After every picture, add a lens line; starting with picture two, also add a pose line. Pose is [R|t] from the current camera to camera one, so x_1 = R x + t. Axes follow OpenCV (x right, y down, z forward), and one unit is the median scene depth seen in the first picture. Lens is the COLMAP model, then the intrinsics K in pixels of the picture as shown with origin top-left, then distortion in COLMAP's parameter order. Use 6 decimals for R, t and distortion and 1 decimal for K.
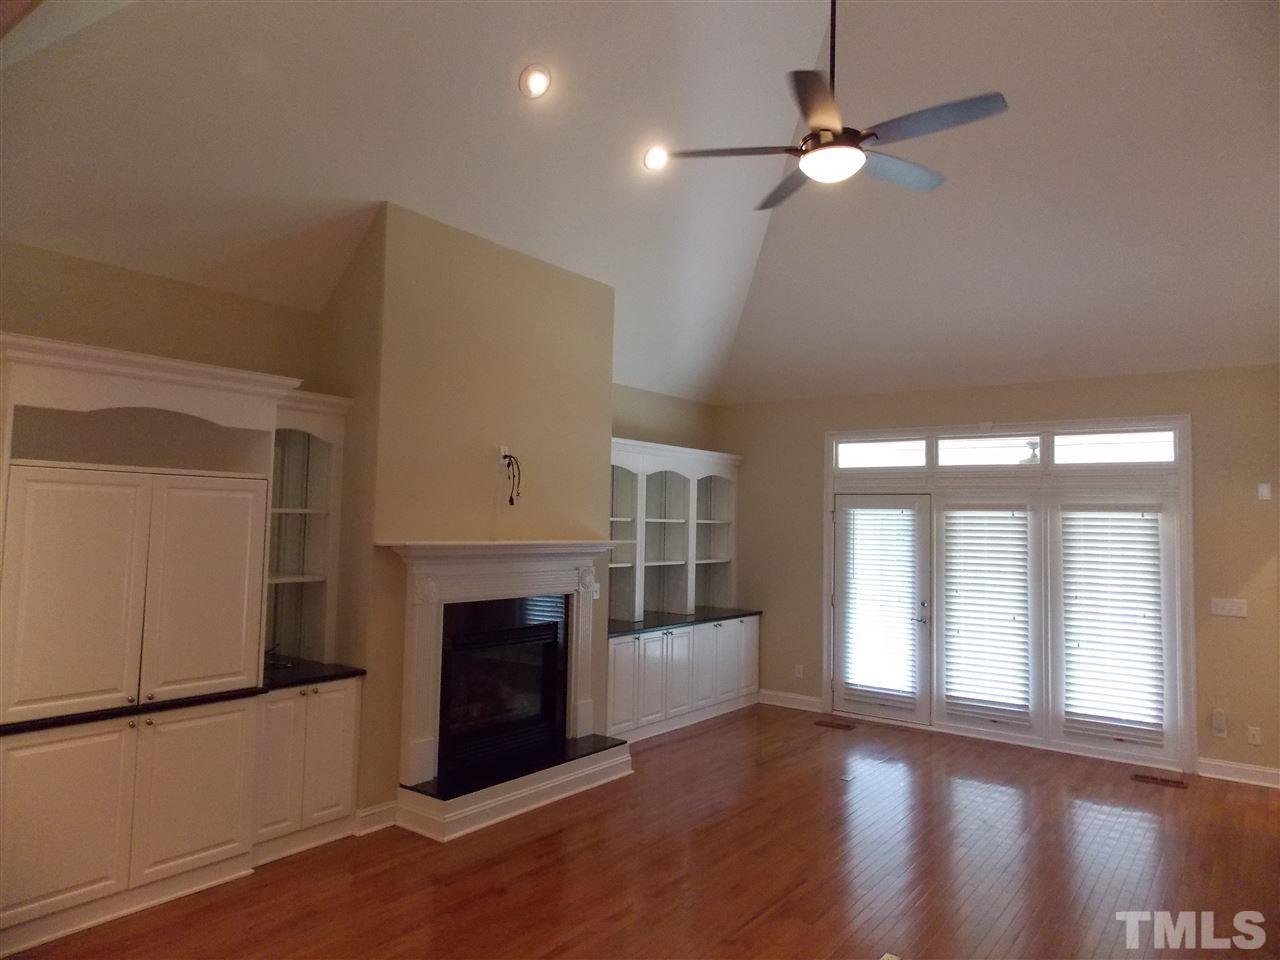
lens RADIAL K [[848.8, 0, 643.3], [0, 848.8, 471.5], [0, 0, 1]] dist [0.007794, -0.002549]
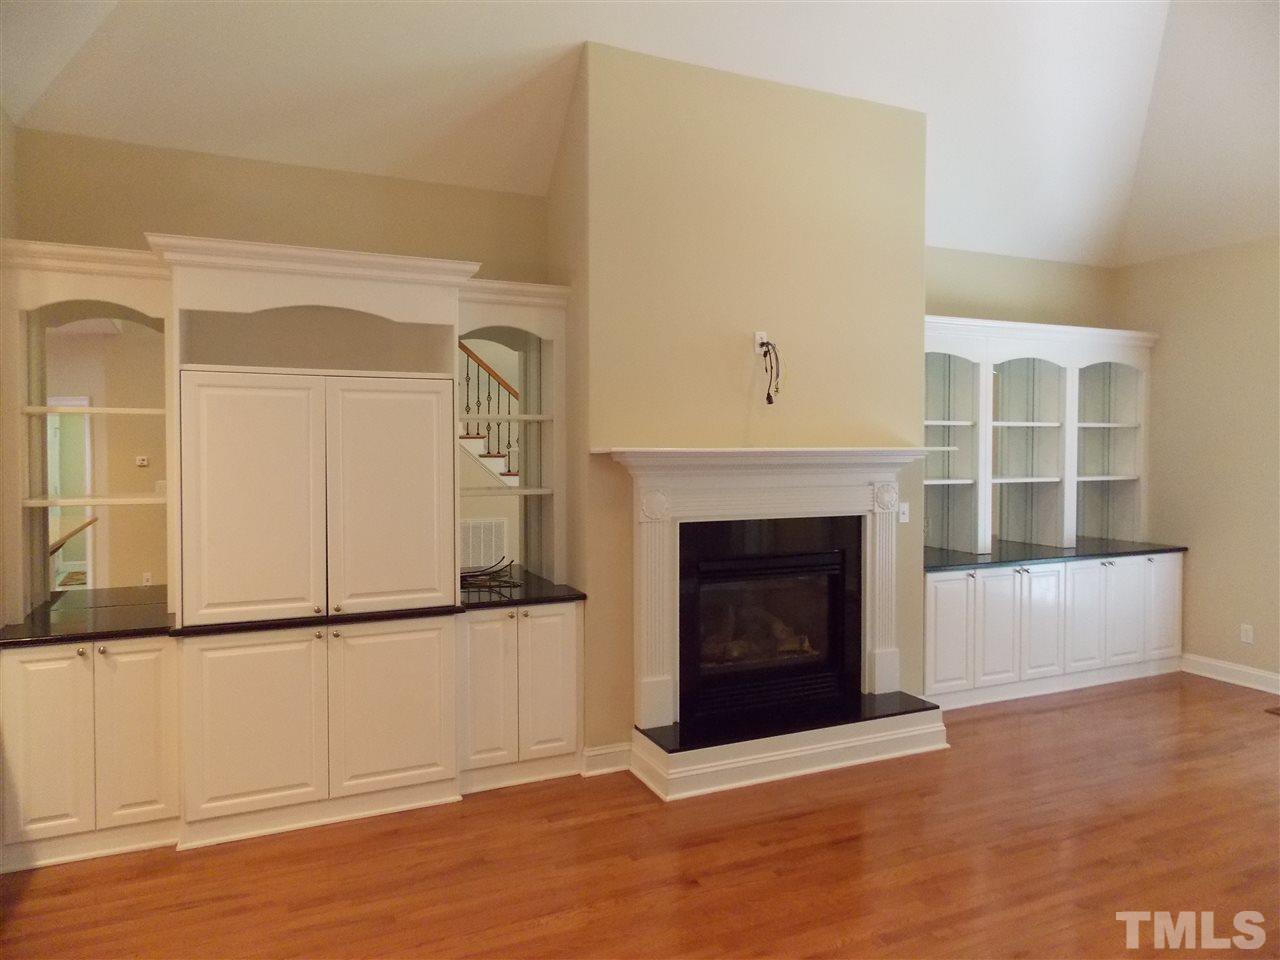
lens RADIAL K [[848.8, 0, 644.5], [0, 848.8, 467.9], [0, 0, 1]] dist [0.007794, -0.002549]
pose [[0.875412, -0.008232, -0.483307, 0.117041], [0.047641, 0.996456, 0.069320, 0.034647], [0.481024, -0.083709, 0.872702, 0.209374]]
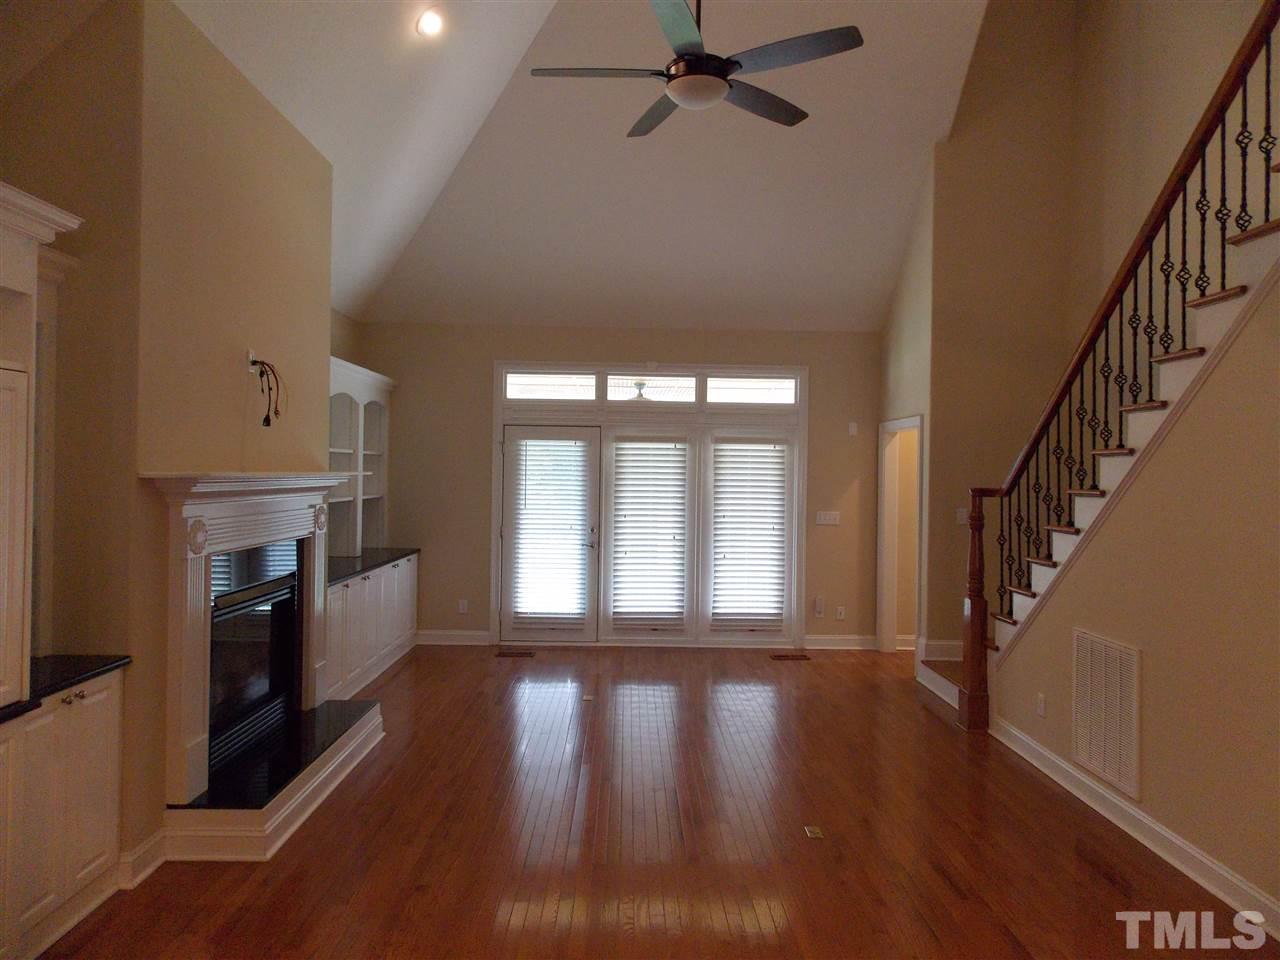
lens RADIAL K [[848.8, 0, 647.6], [0, 848.8, 470.8], [0, 0, 1]] dist [0.007794, -0.002549]
pose [[0.789765, -0.009595, 0.613334, -0.321290], [-0.034451, 0.997606, 0.059969, 0.019506], [-0.612441, -0.068491, 0.787543, 0.154434]]
